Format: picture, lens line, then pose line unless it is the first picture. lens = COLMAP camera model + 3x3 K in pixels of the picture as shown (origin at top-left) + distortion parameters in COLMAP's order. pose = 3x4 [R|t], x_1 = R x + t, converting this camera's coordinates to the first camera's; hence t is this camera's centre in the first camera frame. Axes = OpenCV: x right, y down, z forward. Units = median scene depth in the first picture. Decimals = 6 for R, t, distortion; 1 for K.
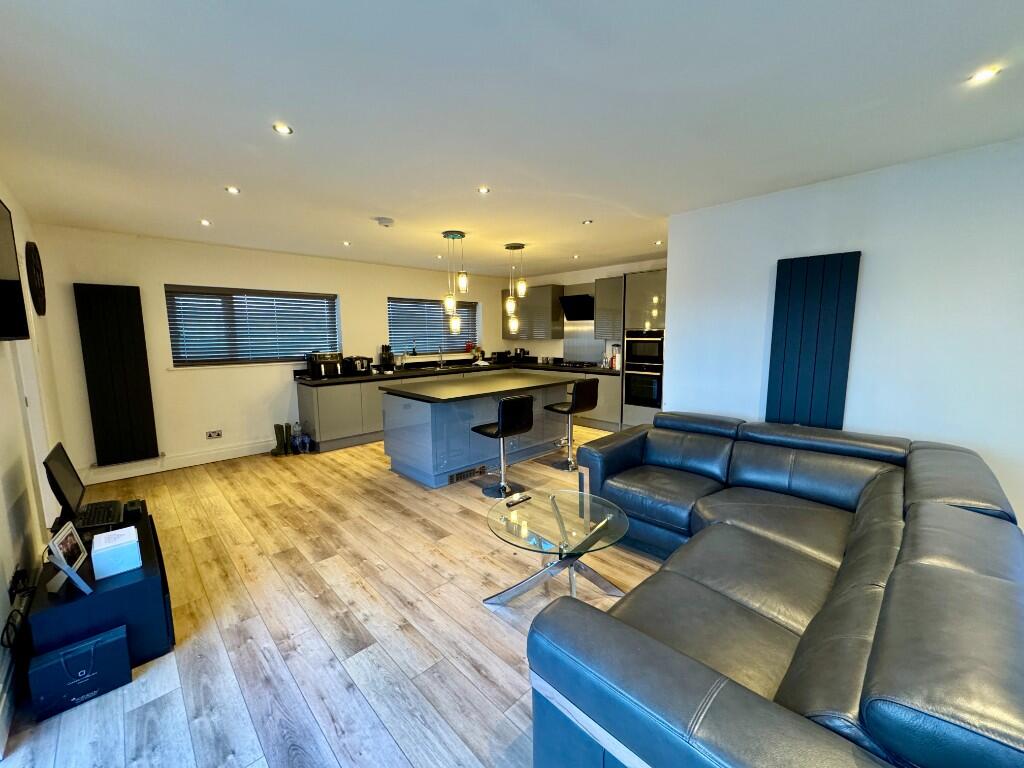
lens RADIAL K [[407.6, 0, 511.1], [0, 407.6, 384.4], [0, 0, 1]] dist [-0.001985, -0.000071]
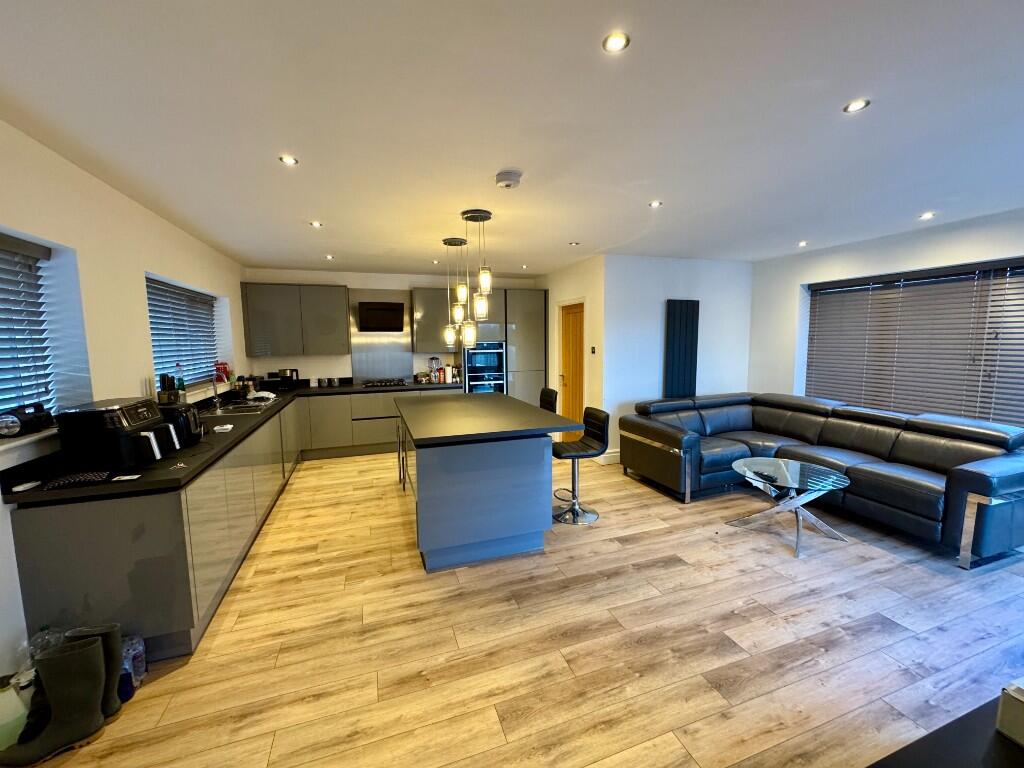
lens RADIAL K [[407.6, 0, 511.1], [0, 407.6, 384.4], [0, 0, 1]] dist [-0.001985, -0.000071]
pose [[0.421799, -0.093313, 0.901875, -0.892615], [0.121177, 0.991568, 0.045920, -0.093447], [-0.898555, 0.089917, 0.429550, 0.708377]]
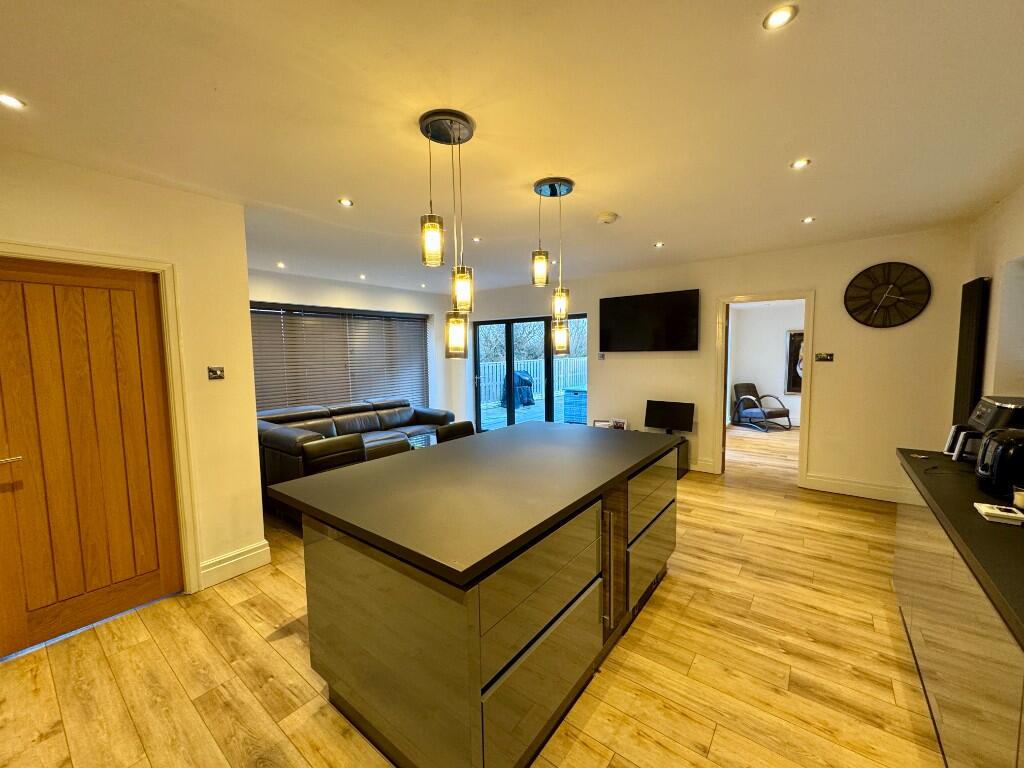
lens RADIAL K [[407.6, 0, 511.1], [0, 407.6, 384.4], [0, 0, 1]] dist [-0.001985, -0.000071]
pose [[-0.989776, 0.037946, -0.137489, 0.010595], [0.008998, 0.978652, 0.205329, -0.228330], [0.142345, 0.201993, -0.968988, 1.763285]]
